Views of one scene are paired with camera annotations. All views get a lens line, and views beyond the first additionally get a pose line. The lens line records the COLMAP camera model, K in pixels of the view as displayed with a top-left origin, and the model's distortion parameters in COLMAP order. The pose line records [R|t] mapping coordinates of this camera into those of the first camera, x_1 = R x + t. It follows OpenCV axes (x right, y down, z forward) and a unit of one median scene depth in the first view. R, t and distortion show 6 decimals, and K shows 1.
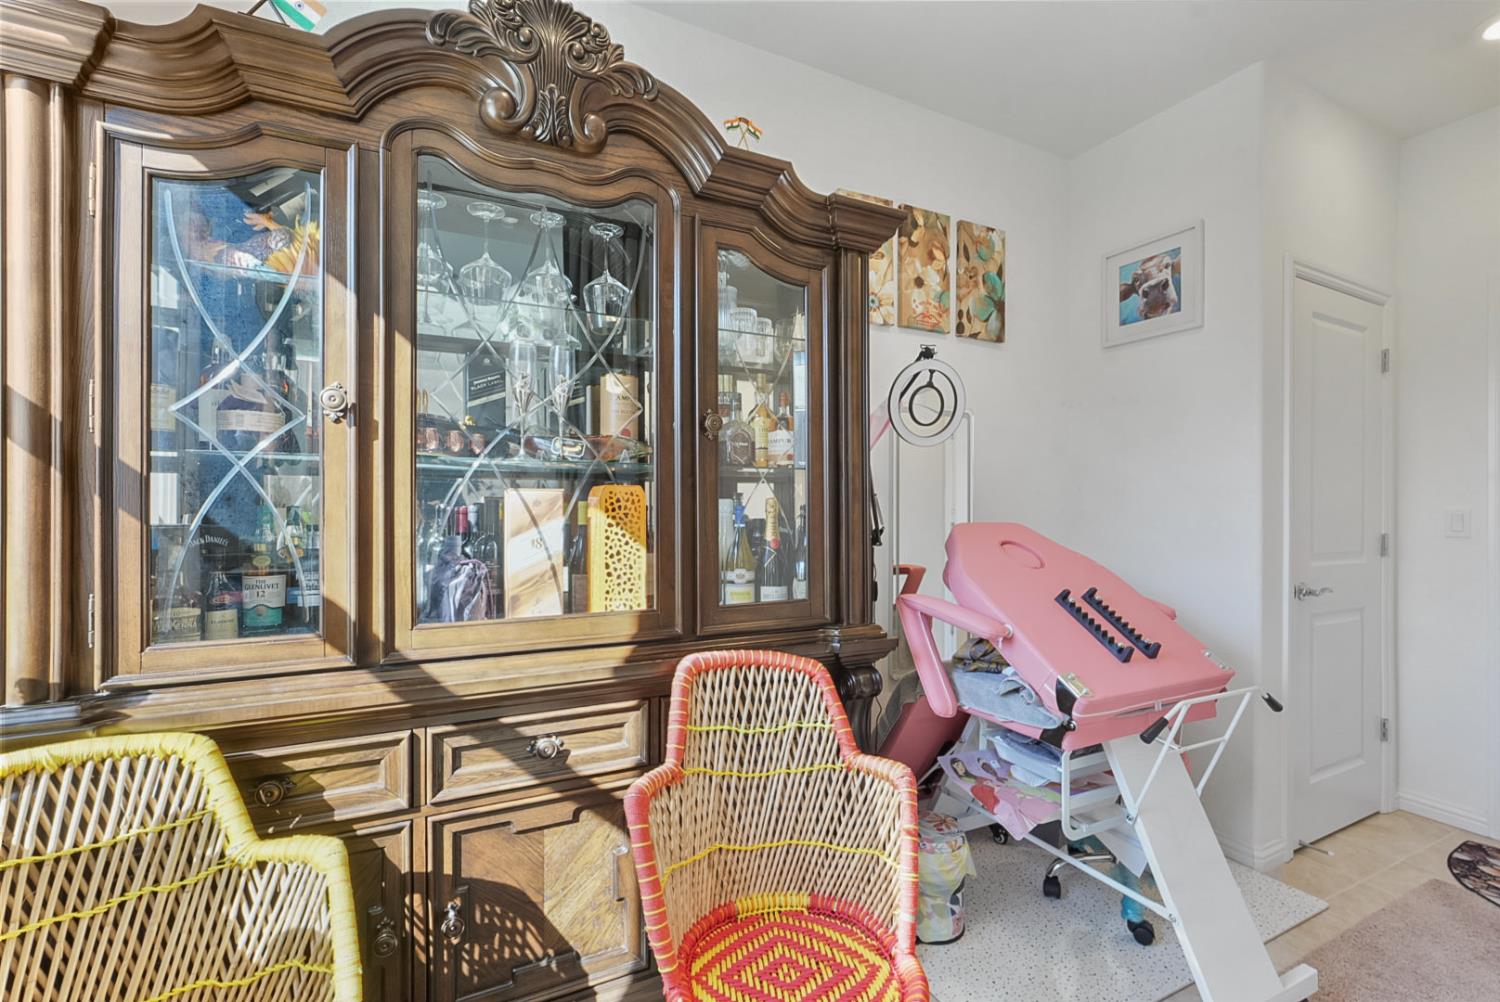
lens RADIAL K [[655.6, 0, 750.0], [0, 655.6, 501.0], [0, 0, 1]] dist [-0.001379, 0.000276]
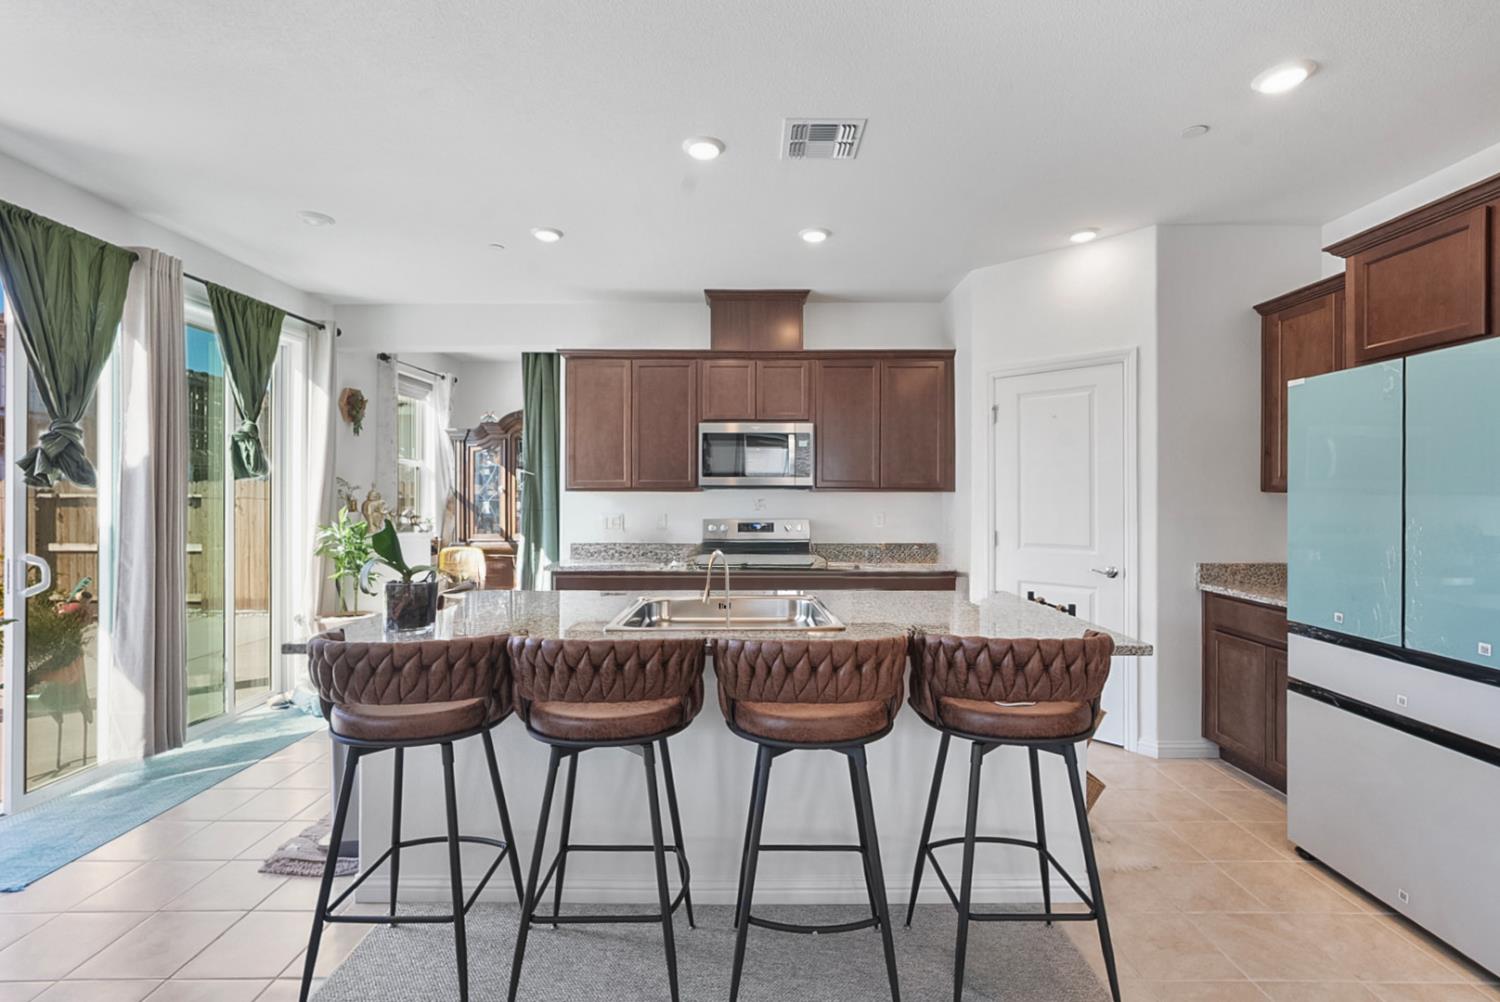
lens RADIAL K [[655.6, 0, 750.0], [0, 655.6, 501.0], [0, 0, 1]] dist [-0.001379, 0.000276]
pose [[0.890982, 0.002067, -0.454034, 3.699776], [-0.002001, 0.999998, 0.000625, -0.070549], [0.454034, 0.000352, 0.890984, -2.908643]]
